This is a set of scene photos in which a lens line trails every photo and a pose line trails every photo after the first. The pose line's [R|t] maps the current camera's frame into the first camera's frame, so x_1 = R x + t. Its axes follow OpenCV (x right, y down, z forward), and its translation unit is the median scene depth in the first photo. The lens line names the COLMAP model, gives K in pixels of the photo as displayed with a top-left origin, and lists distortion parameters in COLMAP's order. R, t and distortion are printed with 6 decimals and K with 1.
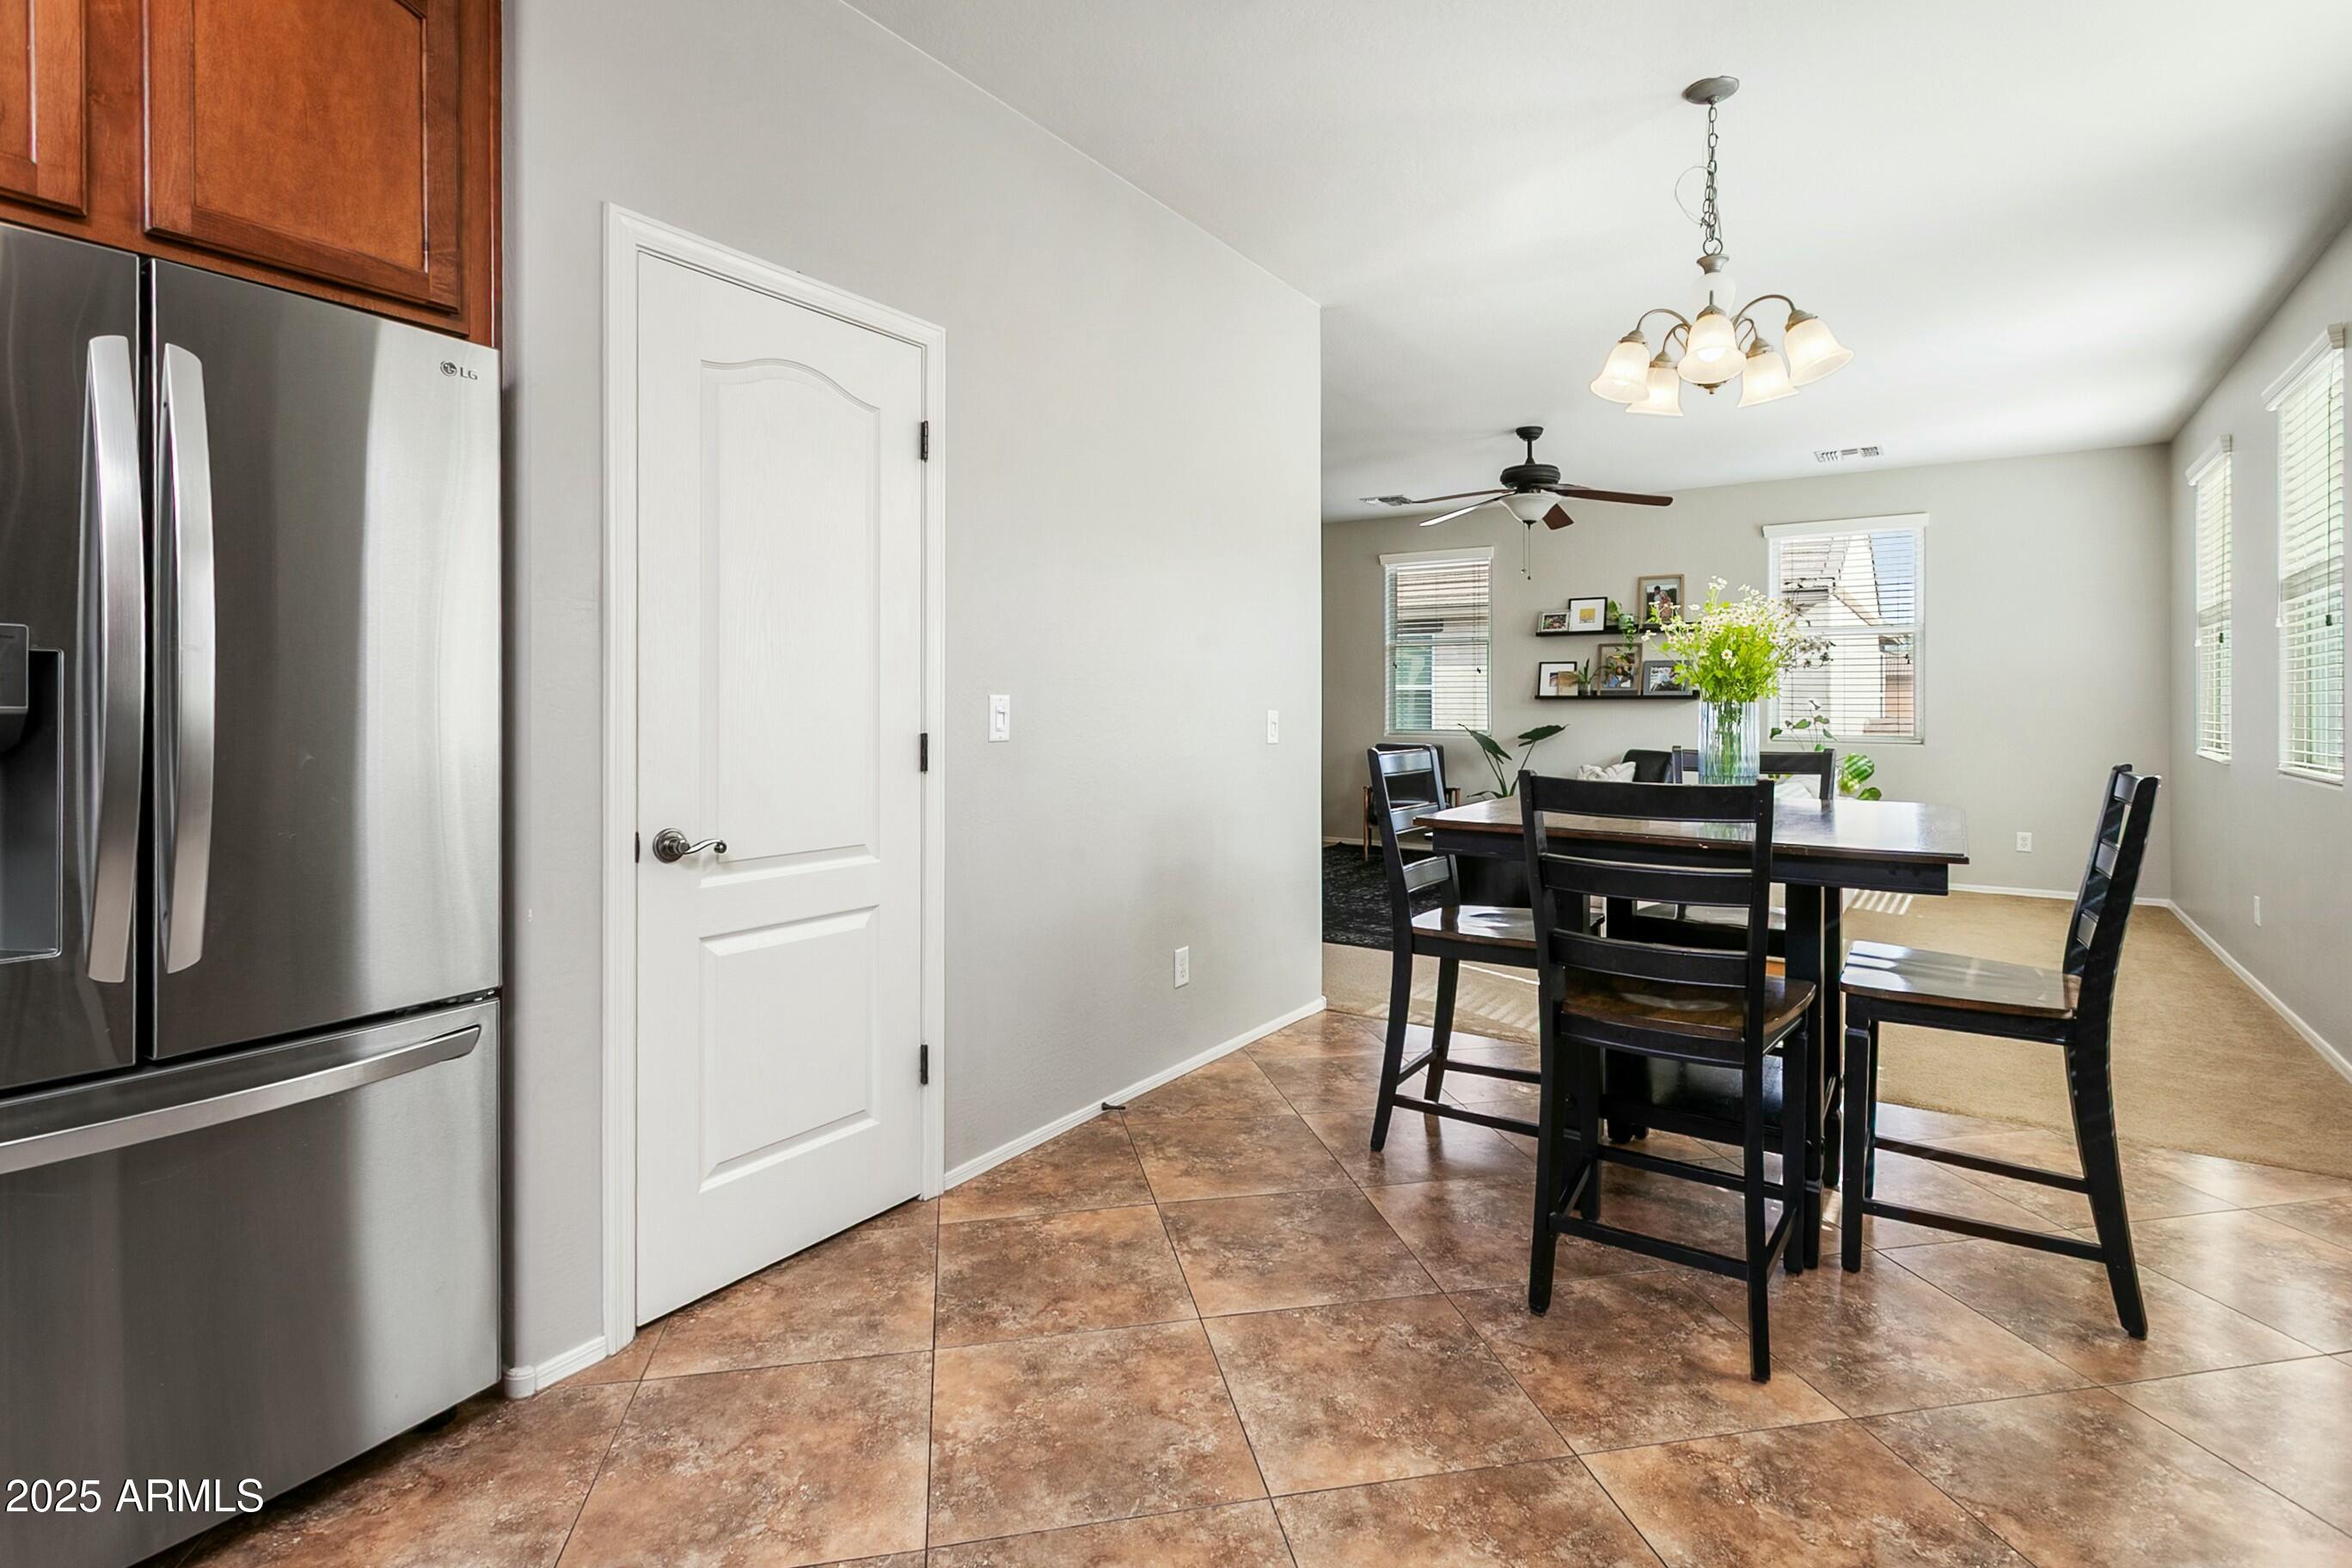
lens RADIAL K [[1146.9, 0, 1187.4], [0, 1146.9, 695.4], [0, 0, 1]] dist [0.003895, 0.001170]
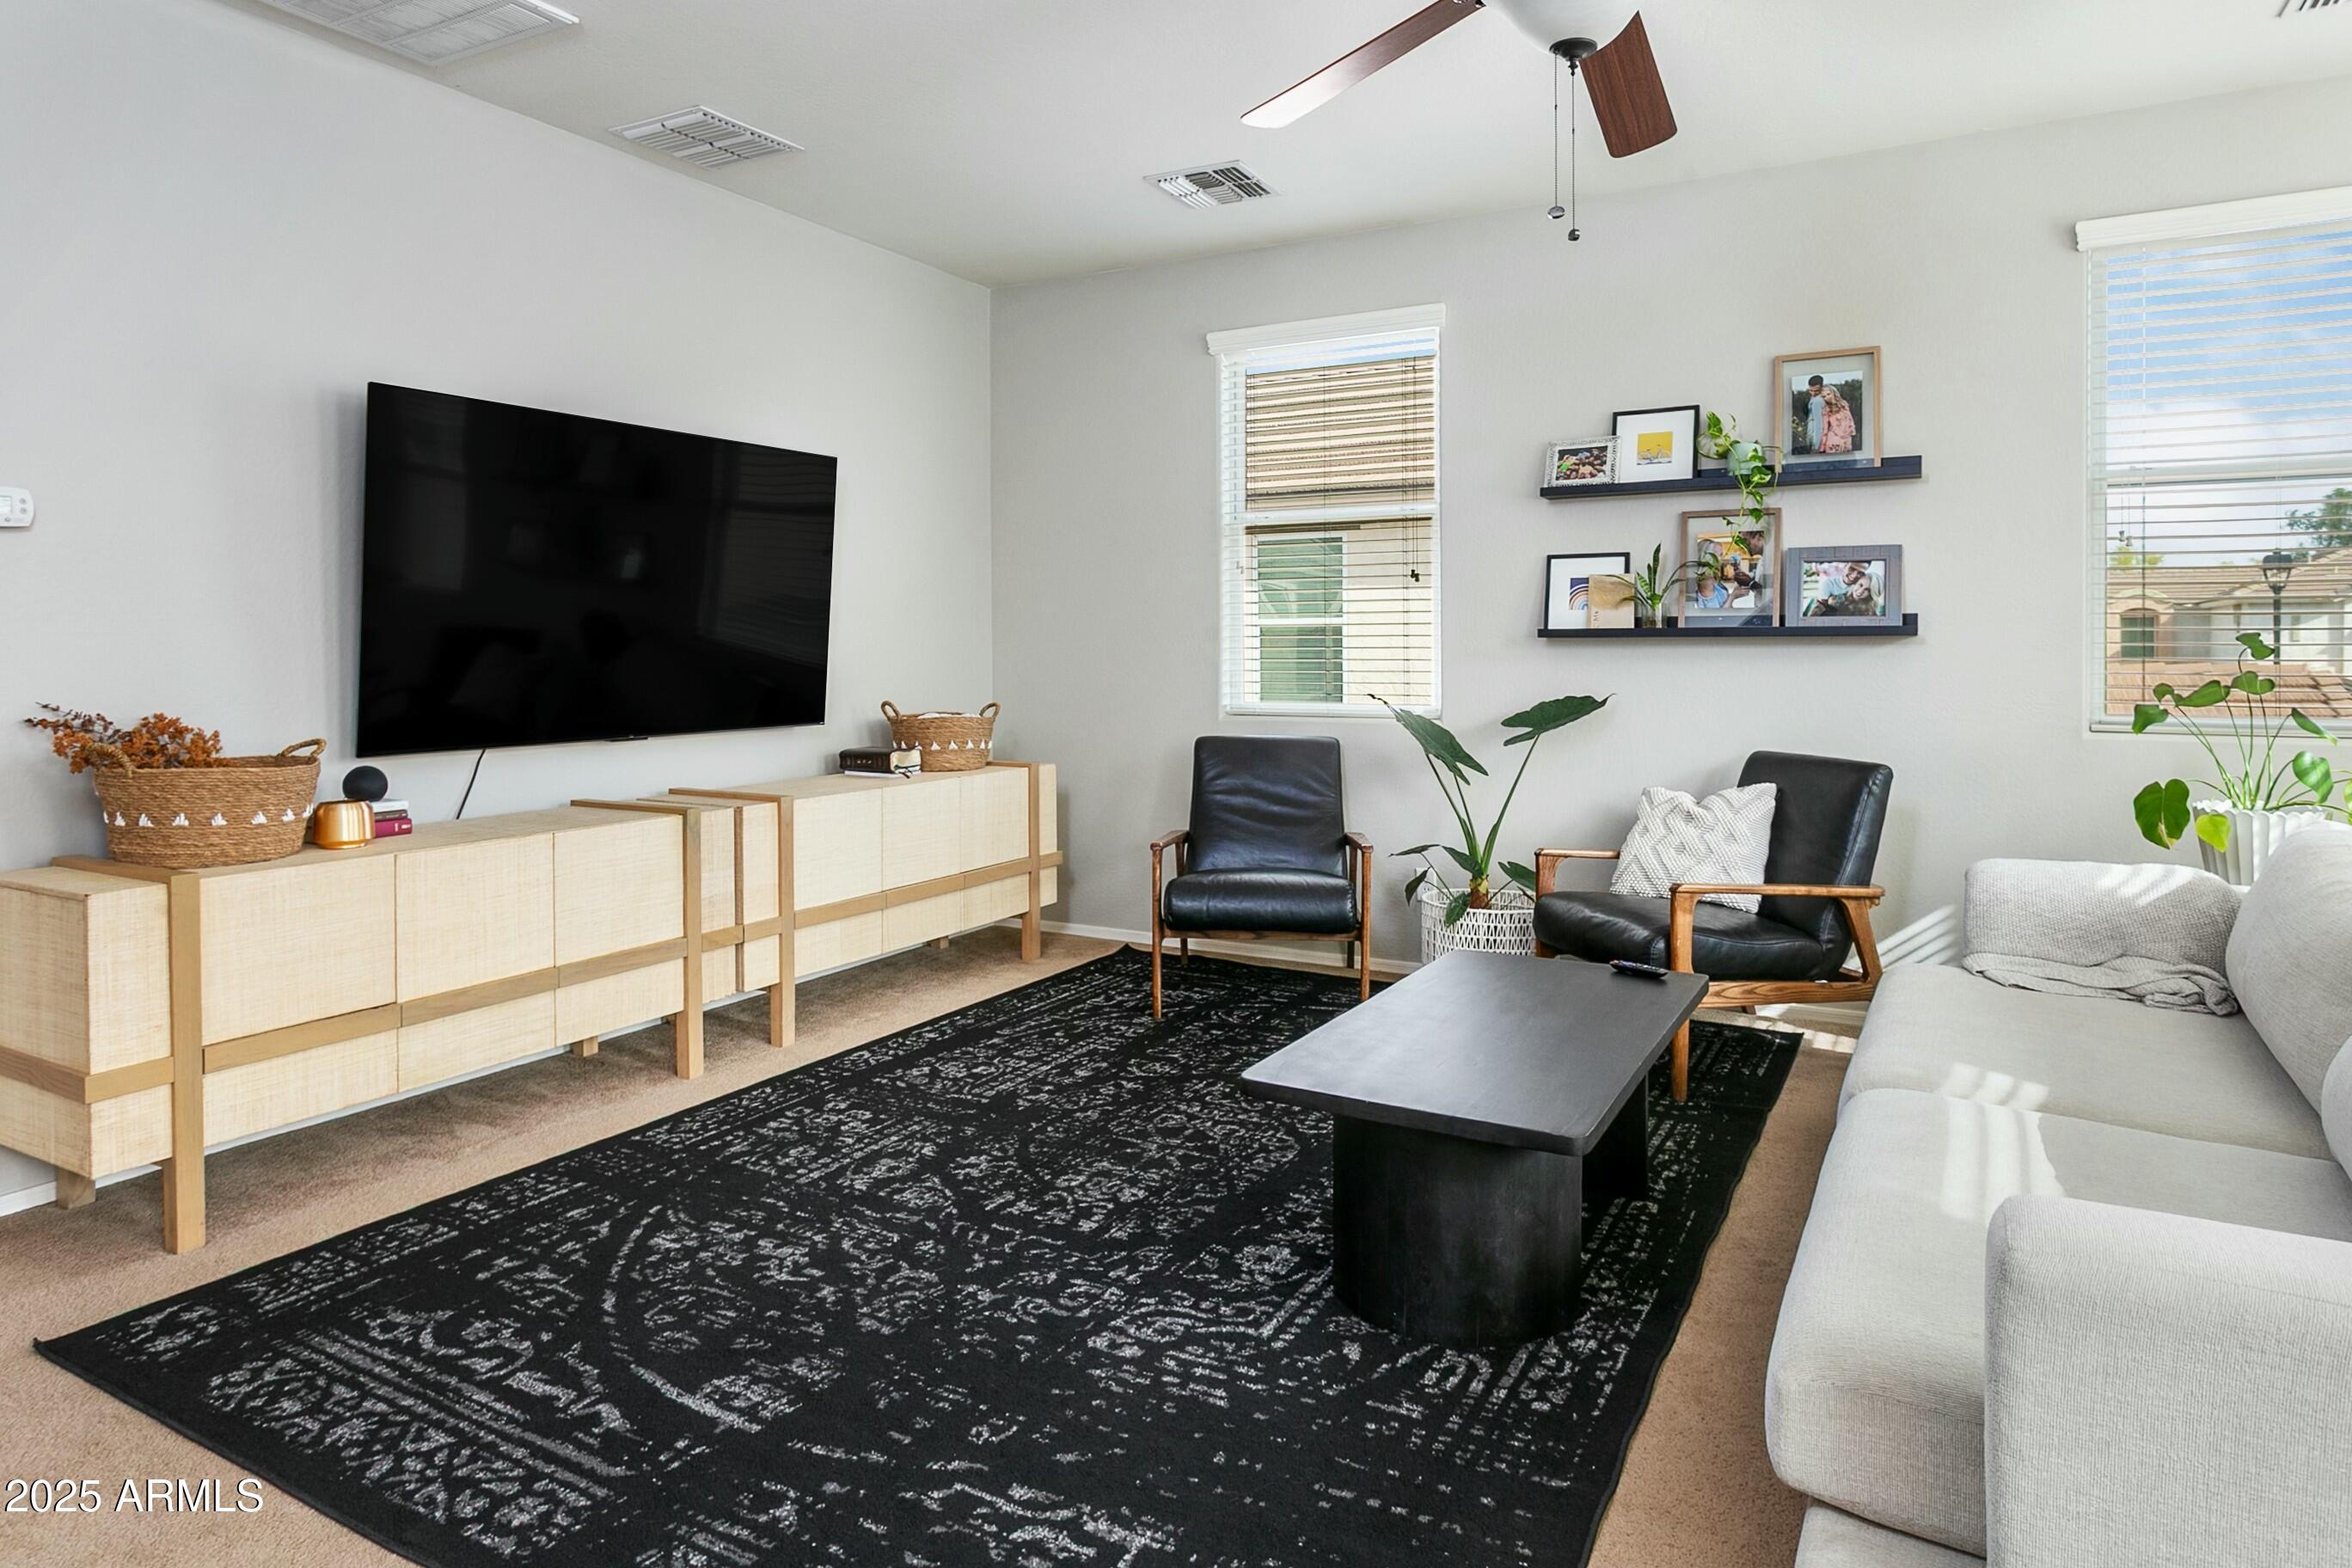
lens RADIAL K [[1378.3, 0, 1188.4], [0, 1378.3, 660.2], [0, 0, 1]] dist [-0.020421, 0.016909]
pose [[0.996225, -0.005741, 0.086624, 0.123722], [0.004402, 0.999868, 0.015634, 0.003334], [-0.086702, -0.015194, 0.996118, 0.489575]]
